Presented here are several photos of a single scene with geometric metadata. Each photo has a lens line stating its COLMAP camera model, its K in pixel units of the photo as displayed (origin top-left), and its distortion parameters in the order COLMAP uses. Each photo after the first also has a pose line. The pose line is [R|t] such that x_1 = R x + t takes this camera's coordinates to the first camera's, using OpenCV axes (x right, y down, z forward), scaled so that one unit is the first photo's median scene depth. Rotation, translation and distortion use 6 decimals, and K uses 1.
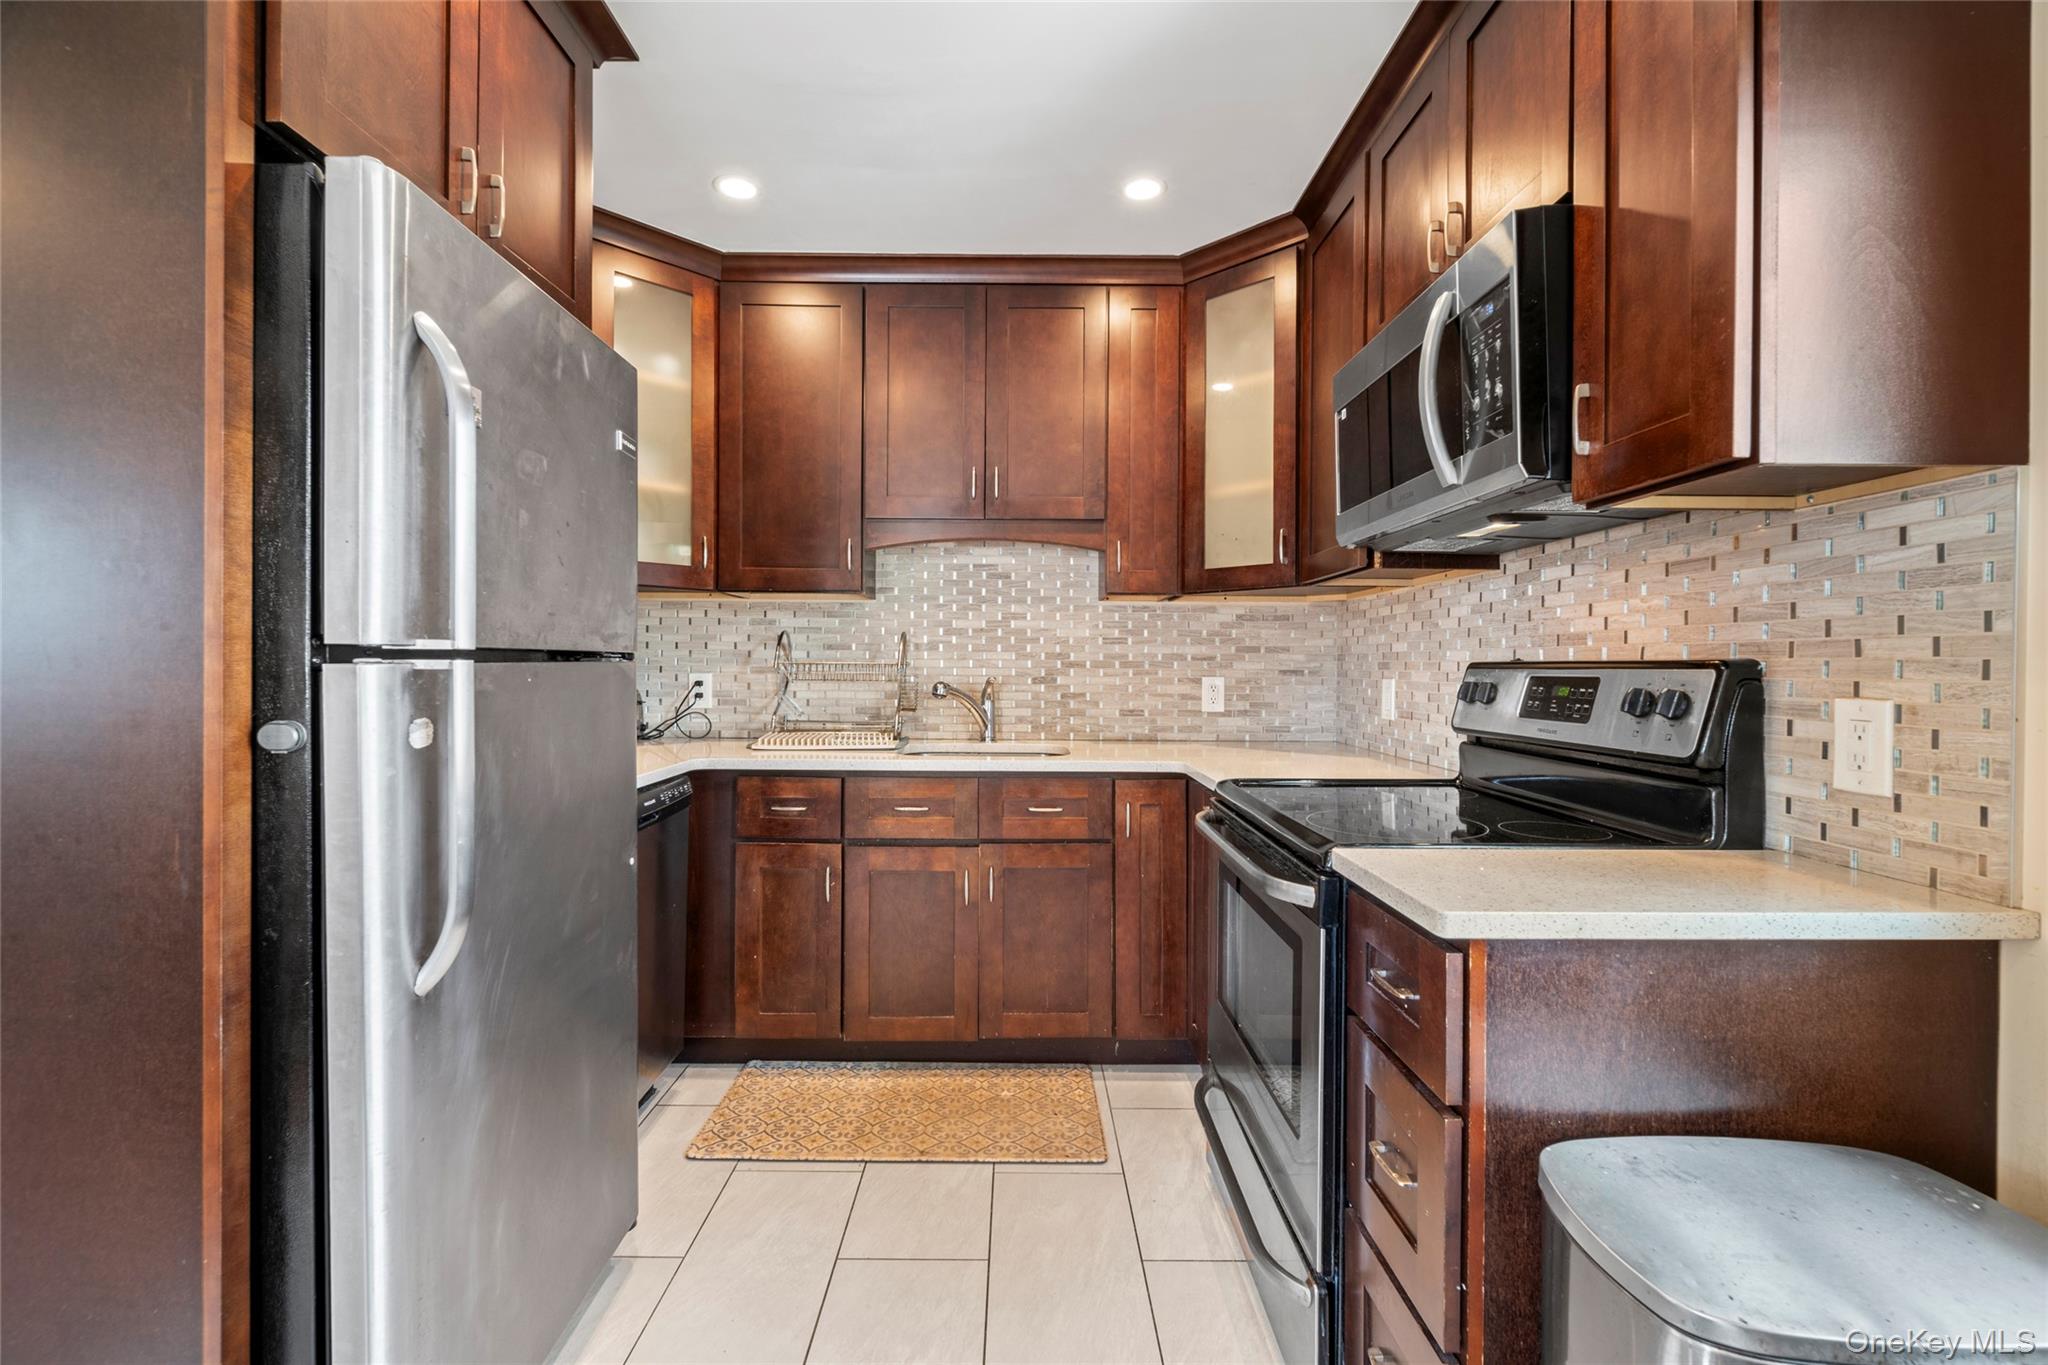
lens RADIAL K [[907.9, 0, 1027.6], [0, 907.9, 664.9], [0, 0, 1]] dist [-0.000794, -0.000213]
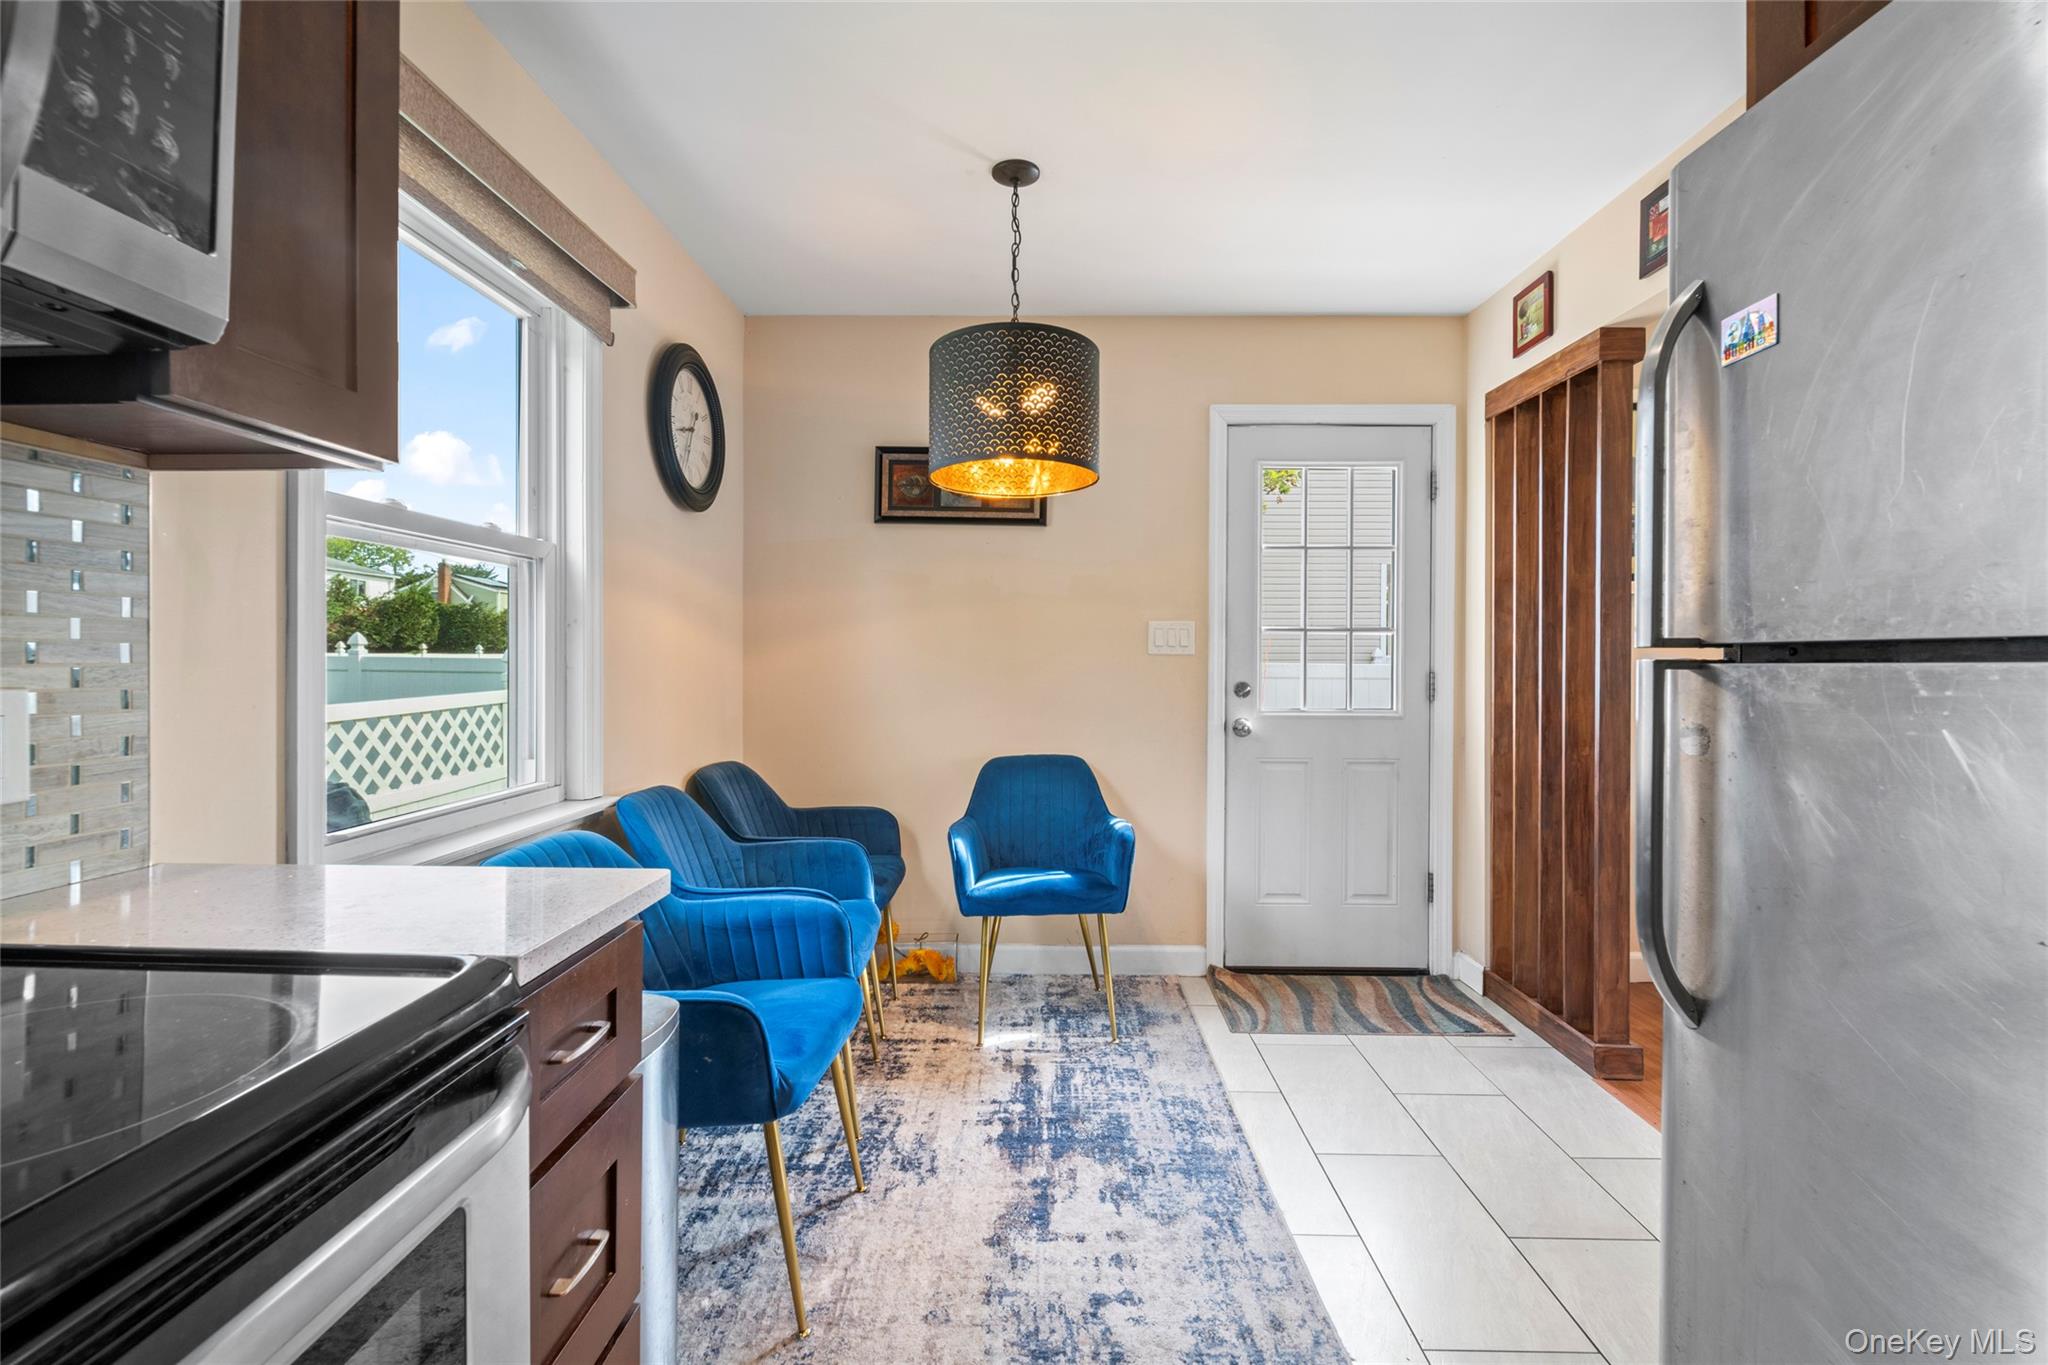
lens RADIAL K [[907.9, 0, 1027.6], [0, 907.9, 664.9], [0, 0, 1]] dist [-0.000794, -0.000213]
pose [[-0.999615, -0.010842, 0.025540, -0.019990], [-0.010761, 0.999937, 0.003281, 0.003992], [-0.025574, 0.003005, -0.999668, 1.957997]]
